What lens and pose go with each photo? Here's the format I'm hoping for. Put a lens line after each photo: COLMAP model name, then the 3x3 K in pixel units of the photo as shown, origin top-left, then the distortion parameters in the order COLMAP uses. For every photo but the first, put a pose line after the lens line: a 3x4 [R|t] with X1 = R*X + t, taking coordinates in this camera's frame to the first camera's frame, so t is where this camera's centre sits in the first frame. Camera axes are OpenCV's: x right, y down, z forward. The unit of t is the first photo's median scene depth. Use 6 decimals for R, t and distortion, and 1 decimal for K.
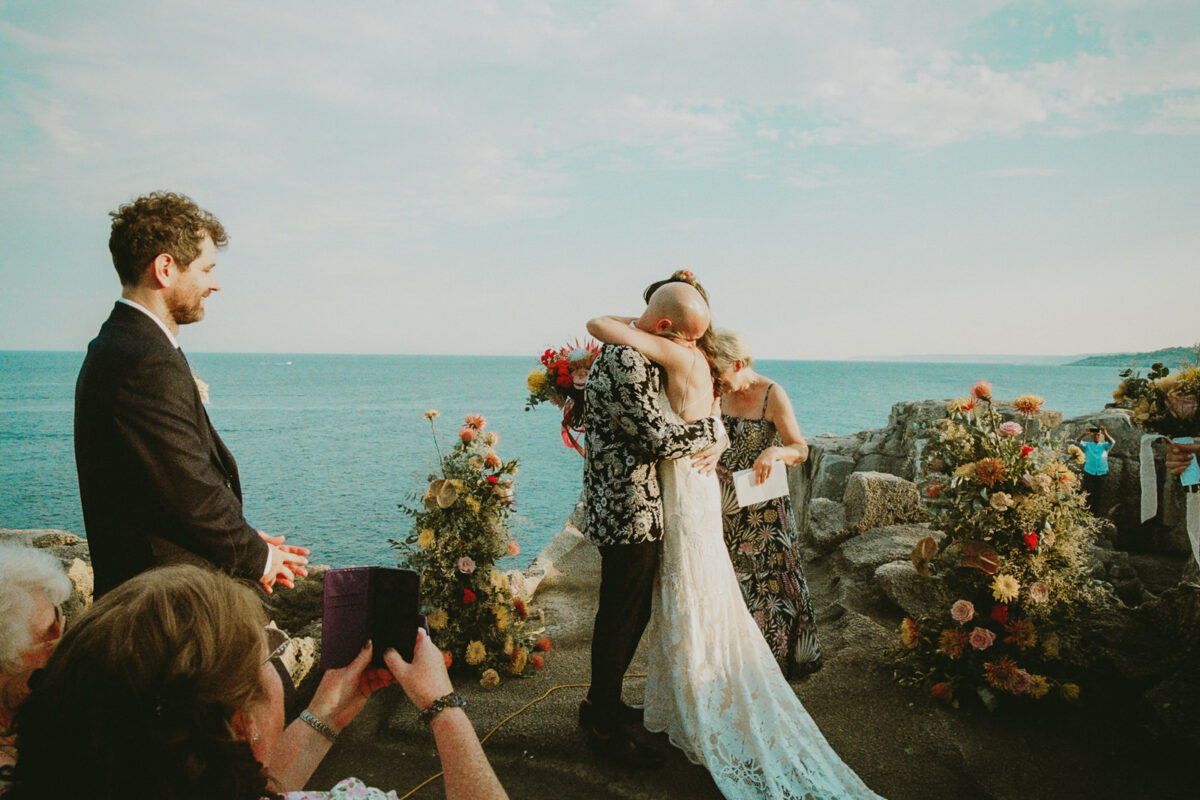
lens RADIAL K [[838.7, 0, 612.9], [0, 838.7, 399.2], [0, 0, 1]] dist [-0.076900, 0.037335]
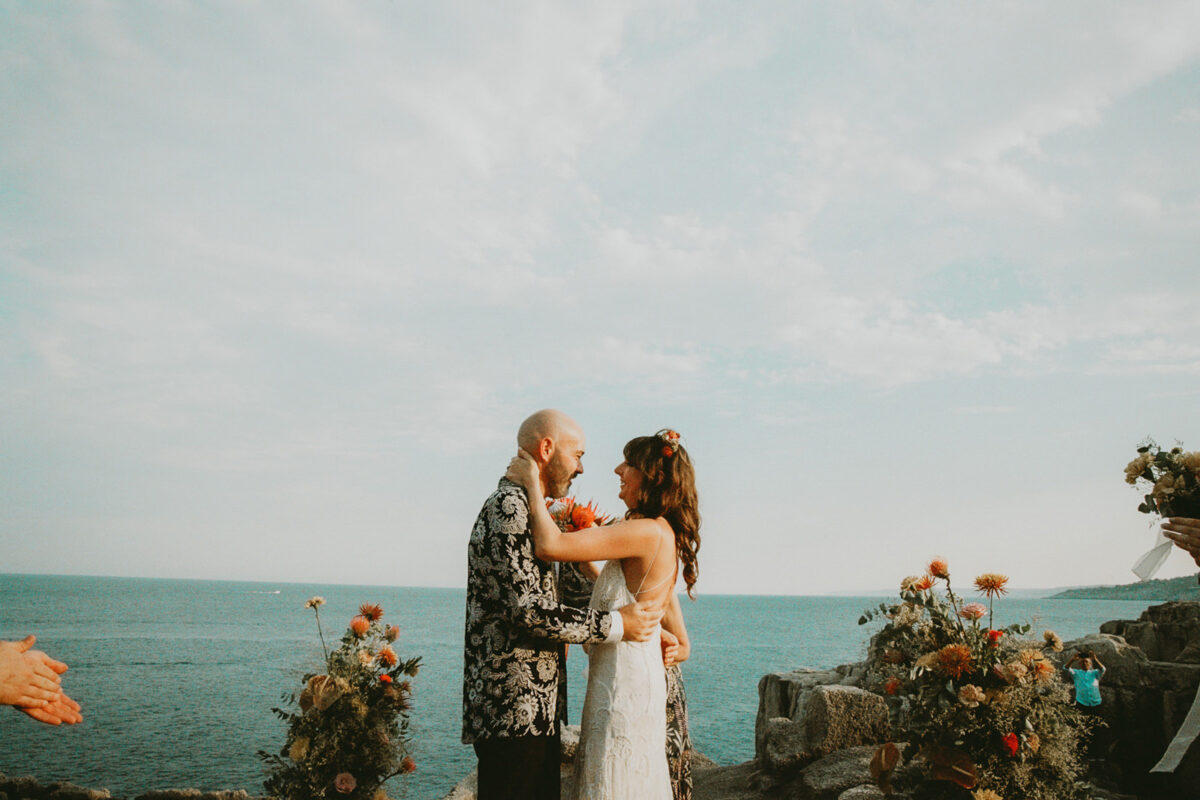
lens RADIAL K [[838.7, 0, 611.5], [0, 838.7, 397.1], [0, 0, 1]] dist [-0.076900, 0.037335]
pose [[0.999562, 0.015770, 0.025024, 0.064131], [-0.008255, 0.961130, -0.275974, 0.052881], [-0.028404, 0.275647, 0.960839, 0.100051]]
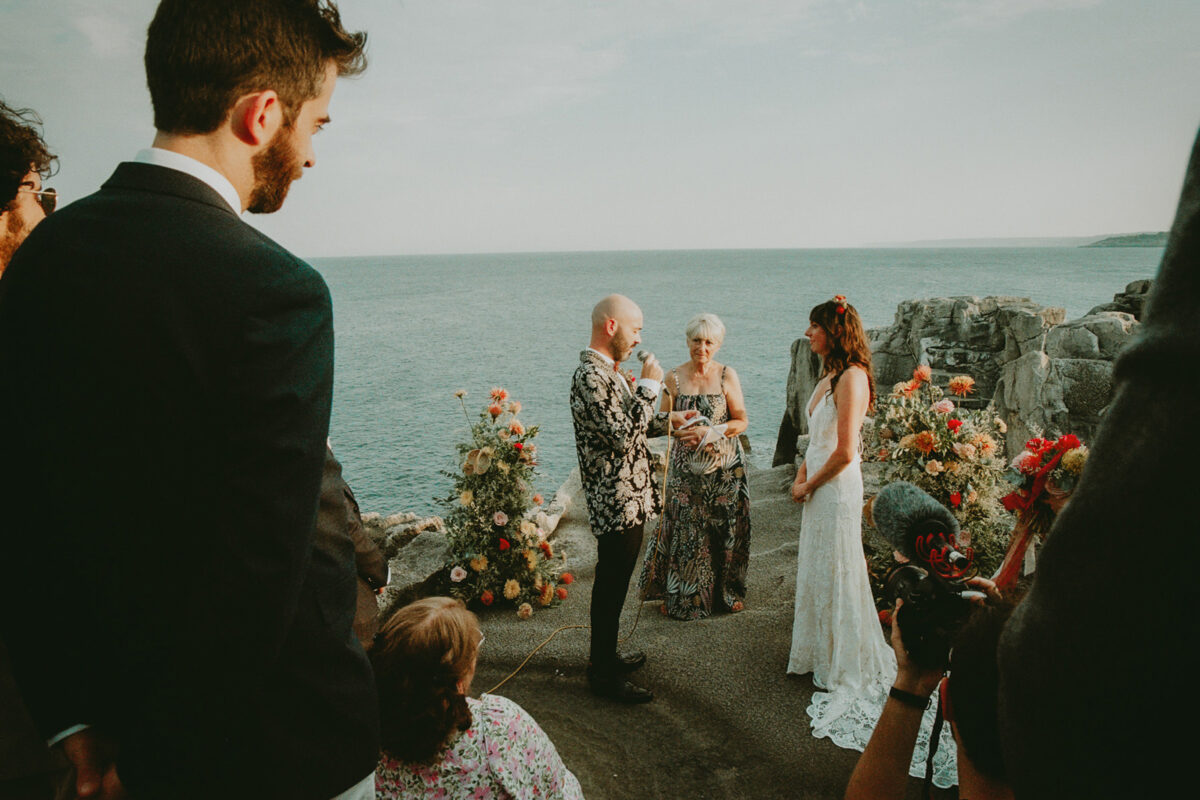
lens RADIAL K [[847.1, 0, 619.5], [0, 847.1, 407.4], [0, 0, 1]] dist [-0.072468, 0.046553]
pose [[0.999506, -0.030499, -0.007644, 0.010641], [0.031259, 0.990077, 0.137006, -0.122862], [0.003390, -0.137178, 0.990541, -0.187767]]
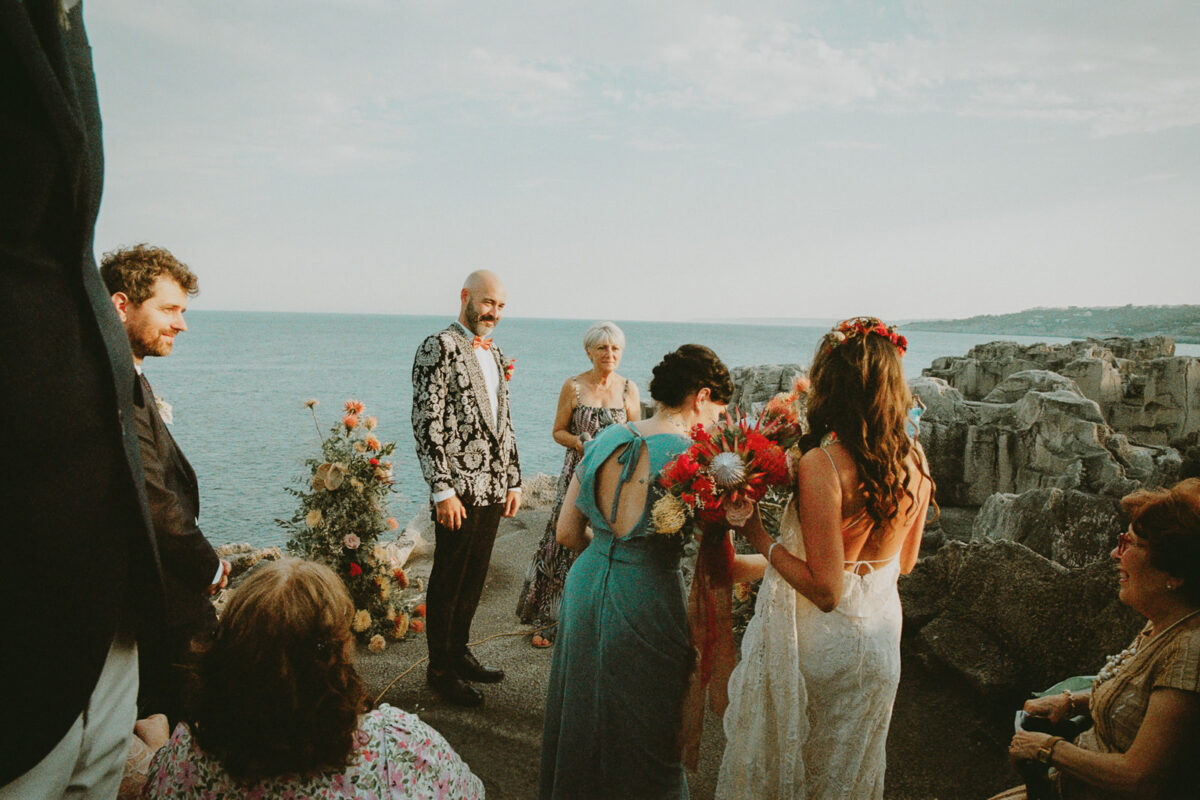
lens RADIAL K [[838.7, 0, 591.9], [0, 838.7, 397.4], [0, 0, 1]] dist [-0.076900, 0.037335]
pose [[0.987274, -0.002747, 0.159004, -0.038031], [-0.004675, 0.998917, 0.046285, -0.041411], [-0.158959, -0.046439, 0.986192, -0.116476]]
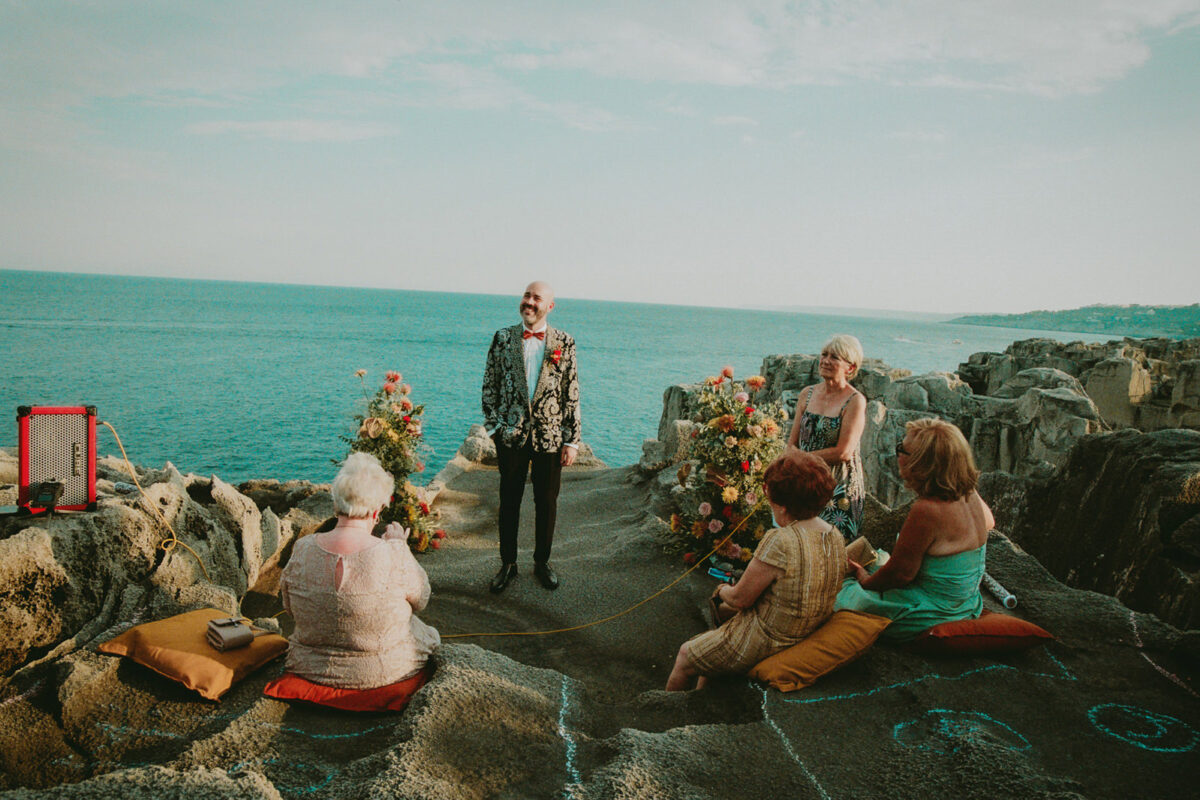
lens RADIAL K [[847.1, 0, 599.7], [0, 847.1, 409.5], [0, 0, 1]] dist [-0.072468, 0.046553]
pose [[0.993538, 0.027238, 0.110180, 0.026359], [-0.036364, 0.995995, 0.081682, -0.052783], [-0.107514, -0.085161, 0.990549, -0.489164]]
